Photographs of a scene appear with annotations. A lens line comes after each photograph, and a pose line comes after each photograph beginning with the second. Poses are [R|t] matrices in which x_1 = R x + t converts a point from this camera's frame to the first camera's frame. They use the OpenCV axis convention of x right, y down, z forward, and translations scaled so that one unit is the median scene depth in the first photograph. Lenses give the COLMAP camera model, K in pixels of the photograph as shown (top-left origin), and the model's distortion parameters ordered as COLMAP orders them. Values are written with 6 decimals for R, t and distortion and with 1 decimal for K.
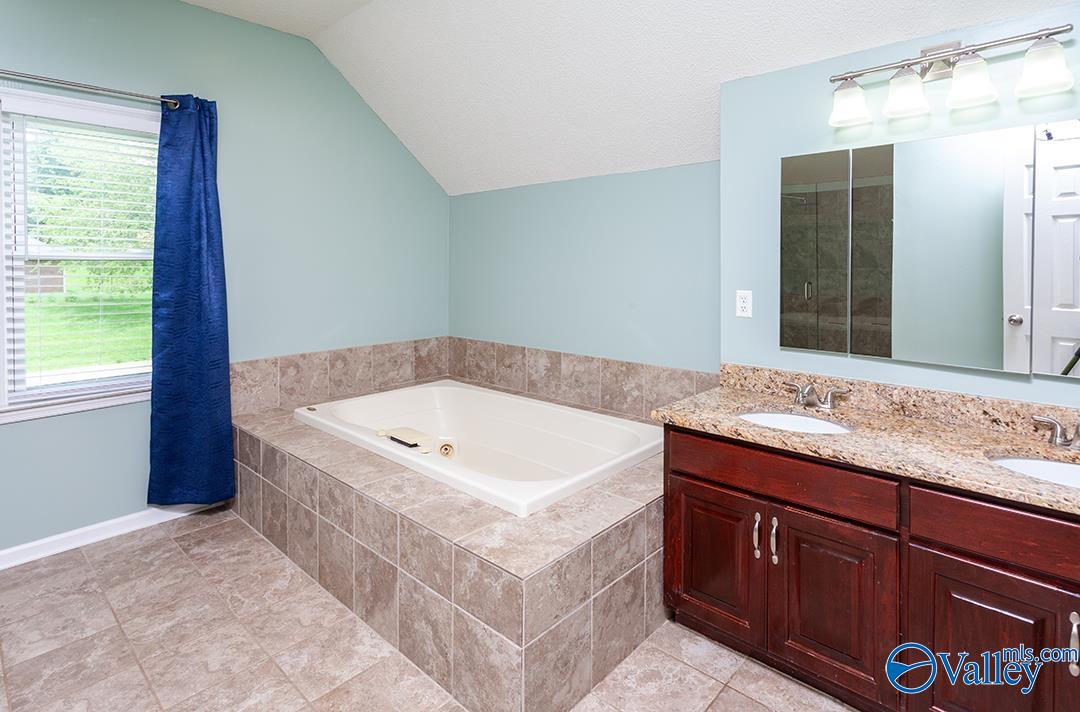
lens RADIAL K [[570.6, 0, 537.5], [0, 570.6, 379.8], [0, 0, 1]] dist [0.001255, 0.000187]
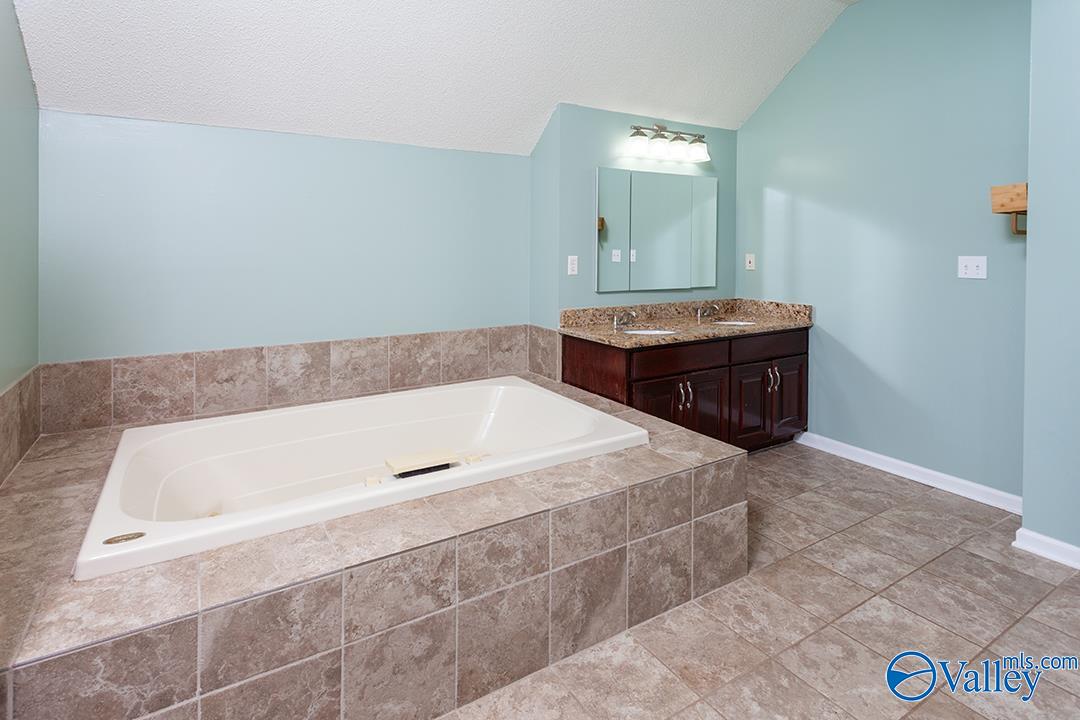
lens RADIAL K [[526.1, 0, 538.9], [0, 526.1, 354.0], [0, 0, 1]] dist [0.002536, 0.001018]
pose [[0.265329, -0.193117, 0.944620, -0.993760], [0.192790, 0.970576, 0.144272, -0.132774], [-0.944687, 0.143834, 0.294753, 0.774313]]
